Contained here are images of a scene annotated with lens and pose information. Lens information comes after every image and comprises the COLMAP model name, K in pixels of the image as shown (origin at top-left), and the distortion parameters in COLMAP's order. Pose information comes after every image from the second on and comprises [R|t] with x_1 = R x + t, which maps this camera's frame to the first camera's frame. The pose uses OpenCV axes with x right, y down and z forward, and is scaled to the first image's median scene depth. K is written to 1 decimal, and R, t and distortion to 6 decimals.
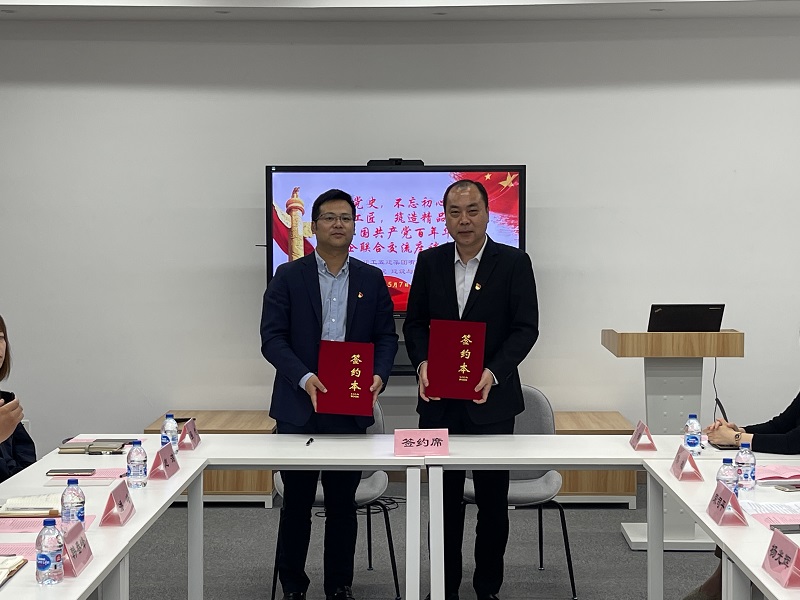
lens RADIAL K [[1443.7, 0, 400.0], [0, 1443.7, 300.0], [0, 0, 1]] dist [-0.006692, -0.034994]
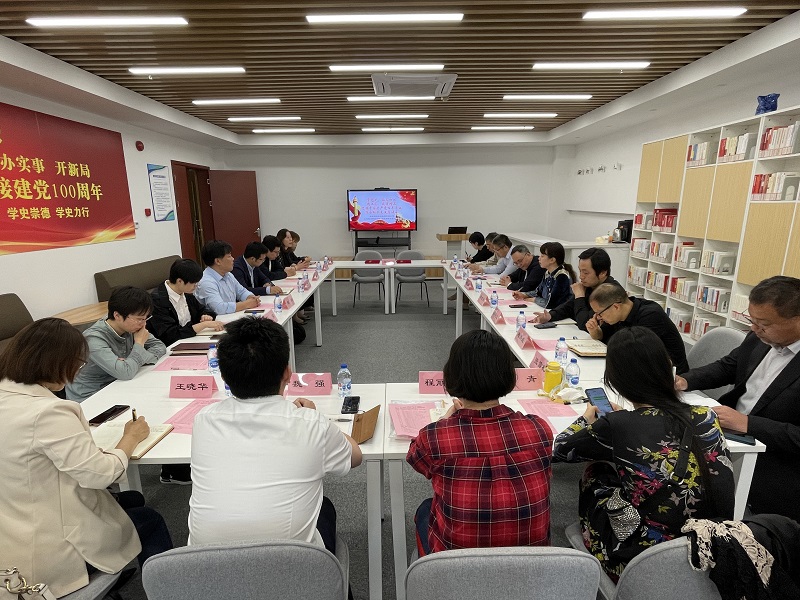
lens RADIAL K [[420.1, 0, 400.0], [0, 420.1, 300.0], [0, 0, 1]] dist [0.000341, 0.000003]
pose [[0.999470, -0.017157, 0.027680, 0.011677], [0.012098, 0.984751, 0.173548, -0.000632], [-0.030235, -0.173122, 0.984436, -0.156765]]
